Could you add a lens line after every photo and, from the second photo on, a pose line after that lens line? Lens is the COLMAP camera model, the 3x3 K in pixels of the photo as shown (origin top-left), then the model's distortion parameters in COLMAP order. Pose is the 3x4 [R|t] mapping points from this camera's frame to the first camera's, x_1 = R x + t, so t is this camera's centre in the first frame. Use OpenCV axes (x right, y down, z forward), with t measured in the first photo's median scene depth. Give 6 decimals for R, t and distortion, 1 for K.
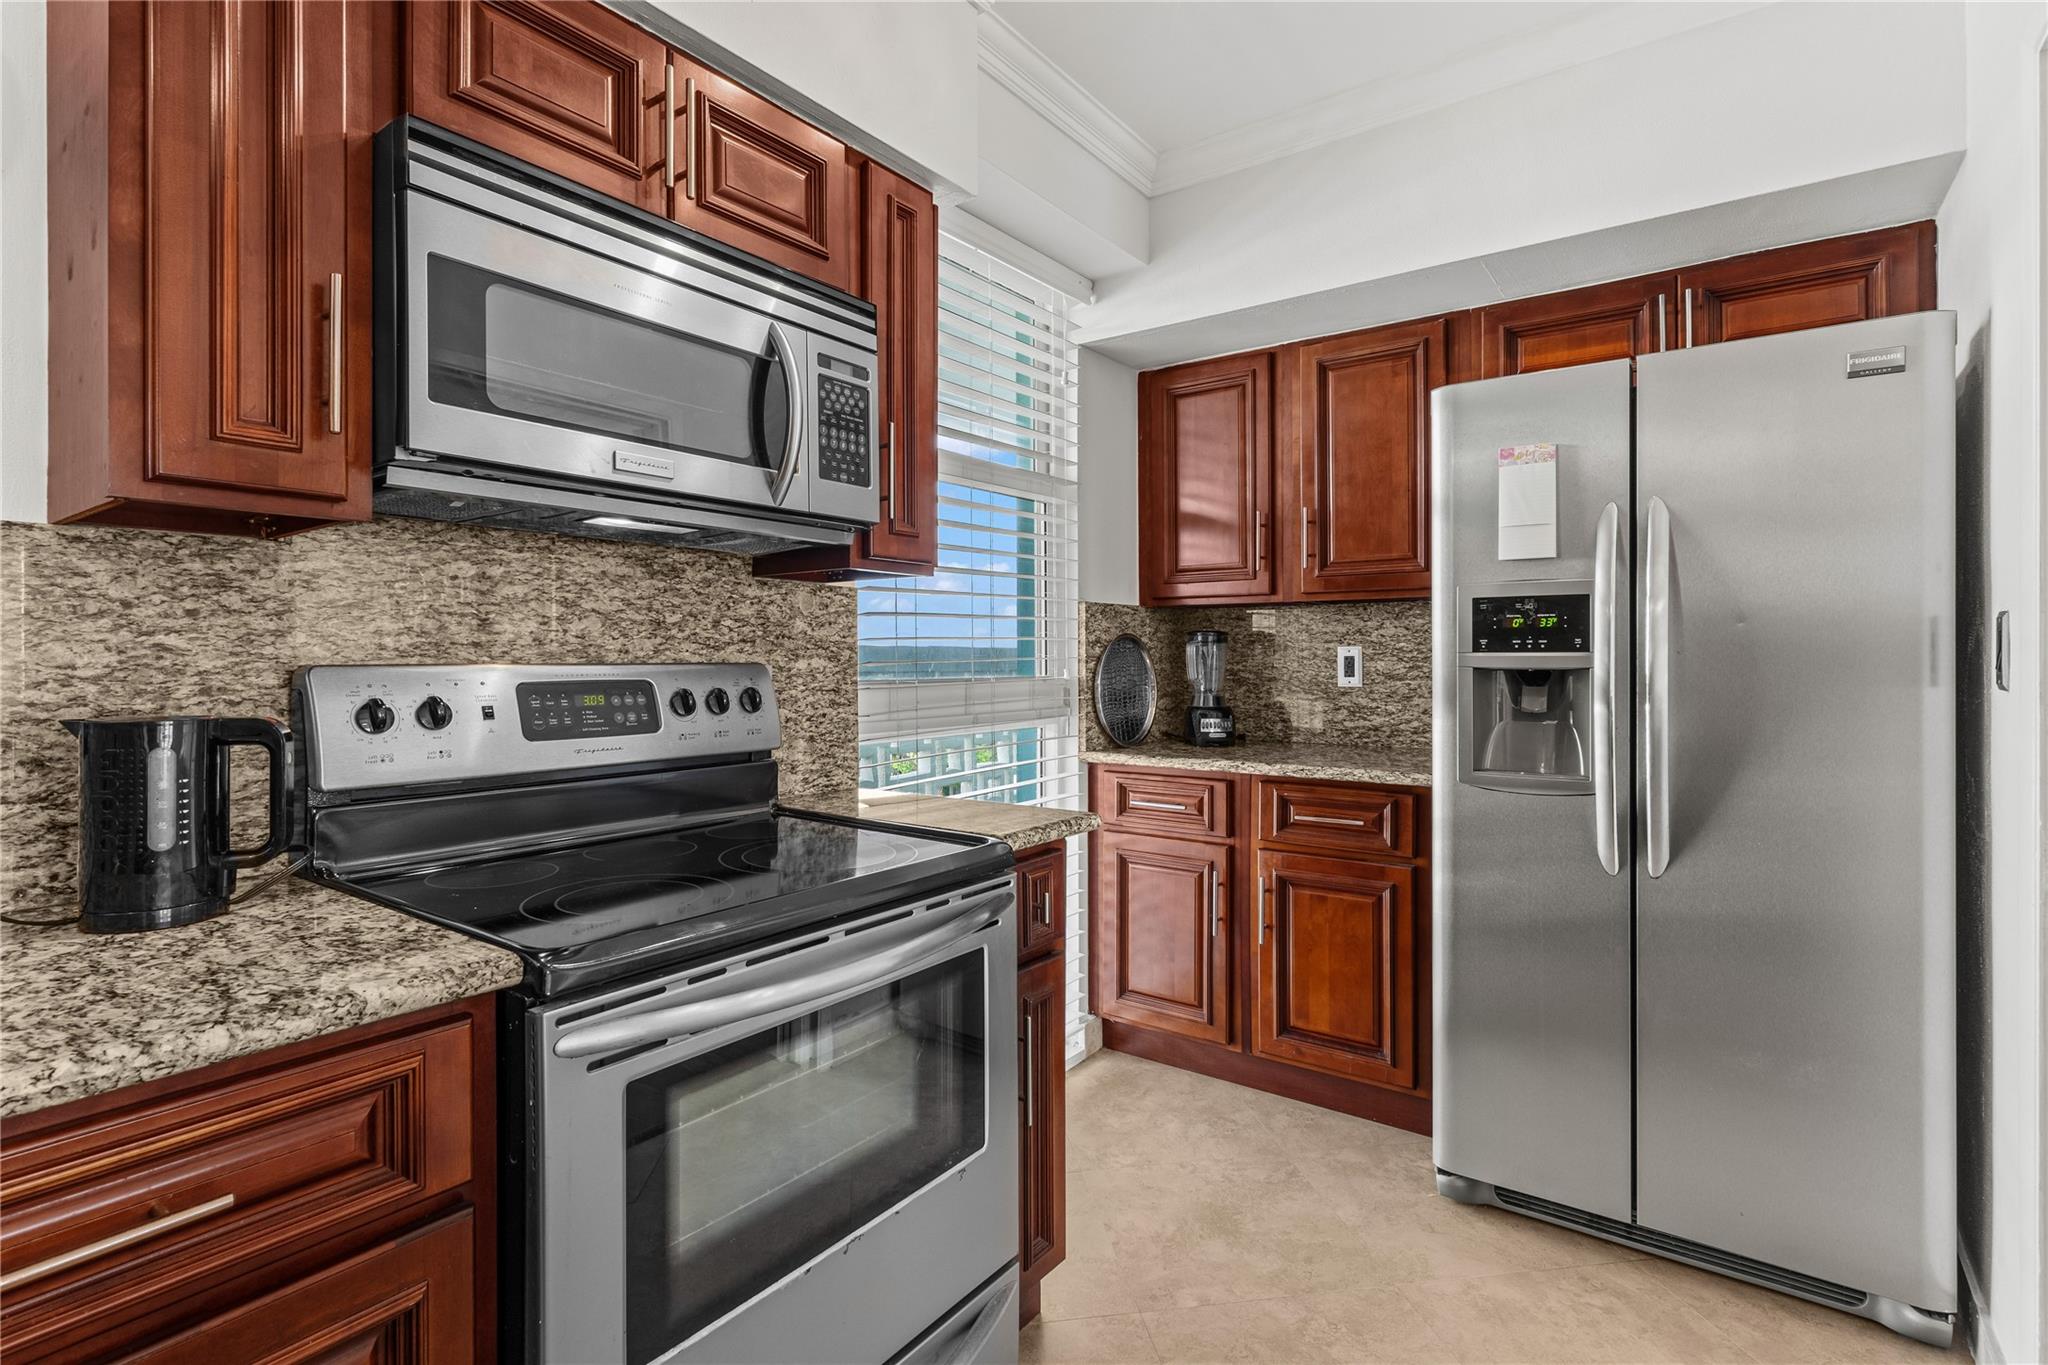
lens RADIAL K [[1002.8, 0, 1006.2], [0, 1002.8, 648.0], [0, 0, 1]] dist [0.003689, -0.000400]
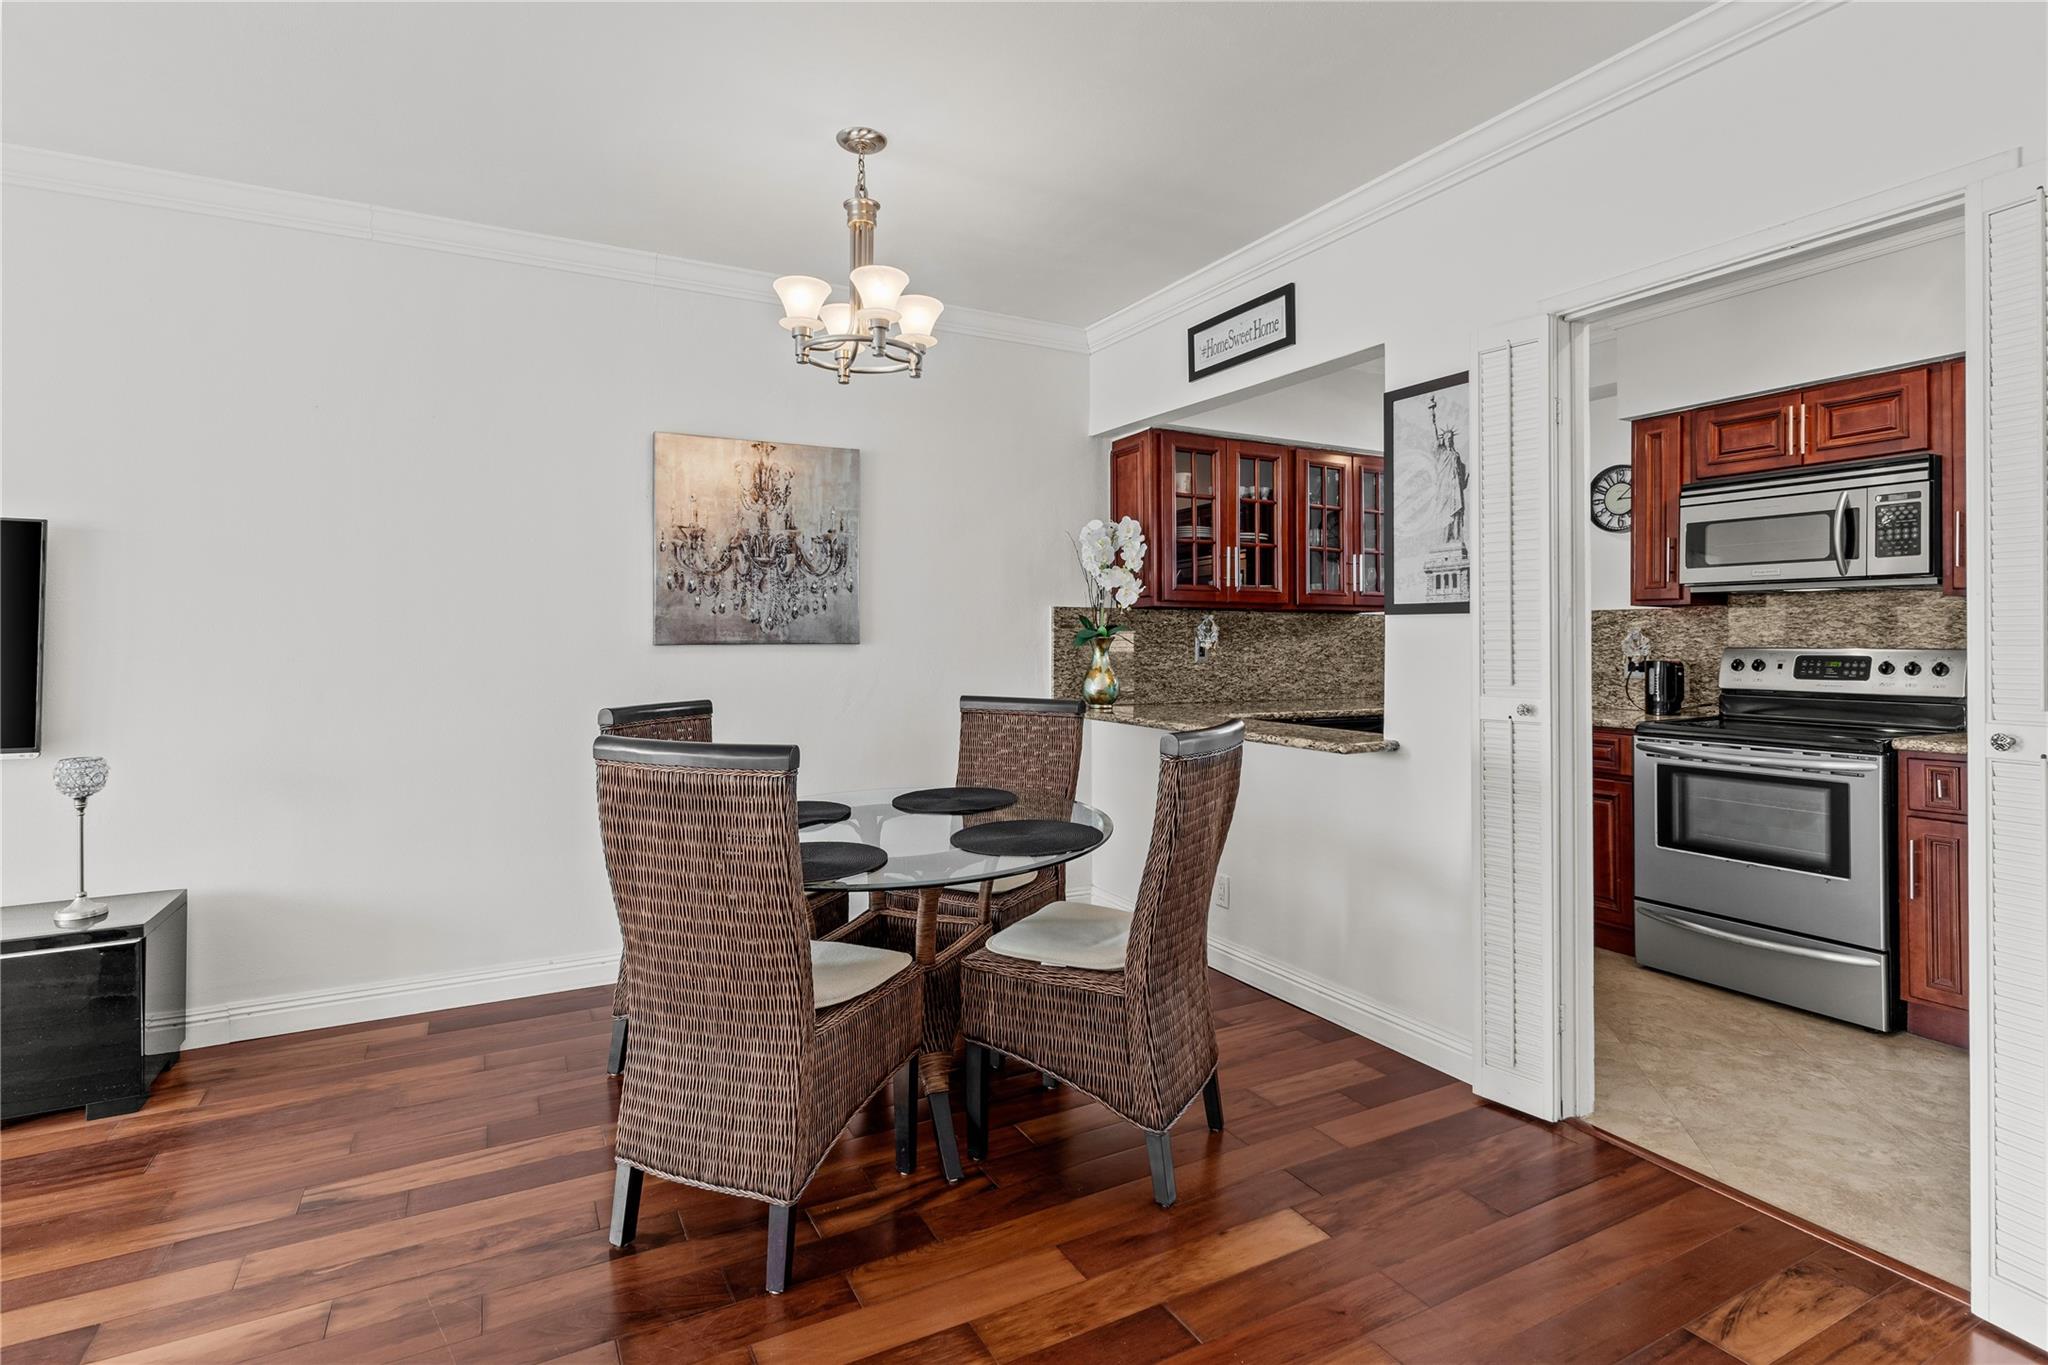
lens RADIAL K [[1002.8, 0, 1039.7], [0, 1002.8, 627.8], [0, 0, 1]] dist [0.003689, -0.000400]
pose [[-0.422793, -0.011007, -0.906160, 2.427228], [0.007489, 0.999850, -0.015639, -0.008301], [0.906195, -0.013398, -0.422647, 0.328878]]
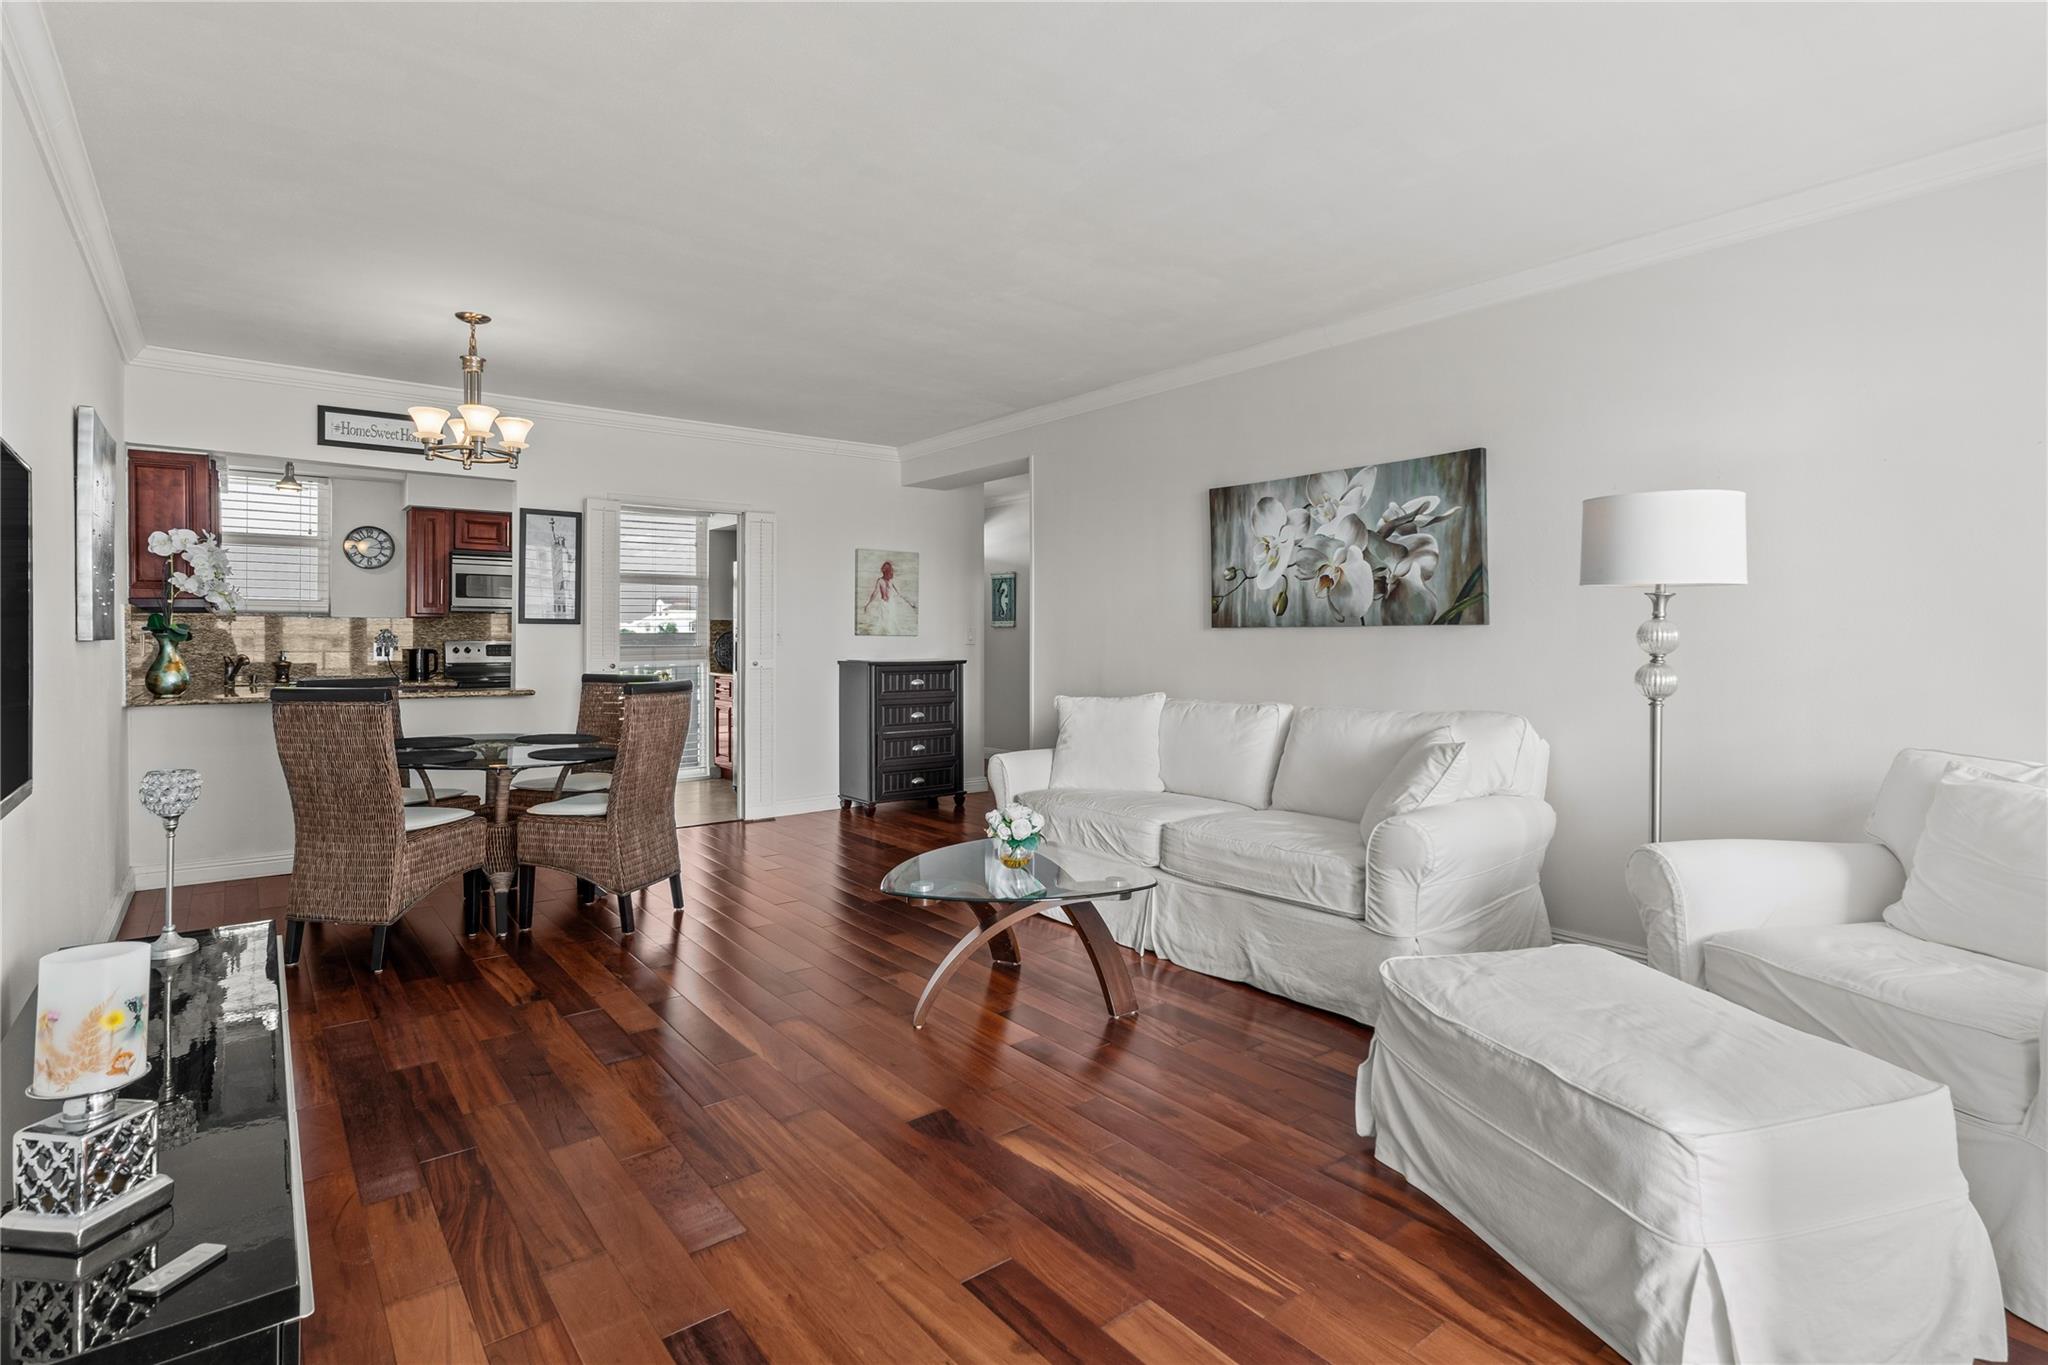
lens RADIAL K [[1002.8, 0, 1009.6], [0, 1002.8, 618.7], [0, 0, 1]] dist [0.003689, -0.000400]
pose [[0.961941, -0.005751, -0.273197, 3.125444], [0.002720, 0.999930, -0.011474, -0.027852], [0.273244, 0.010294, 0.961890, -2.849788]]
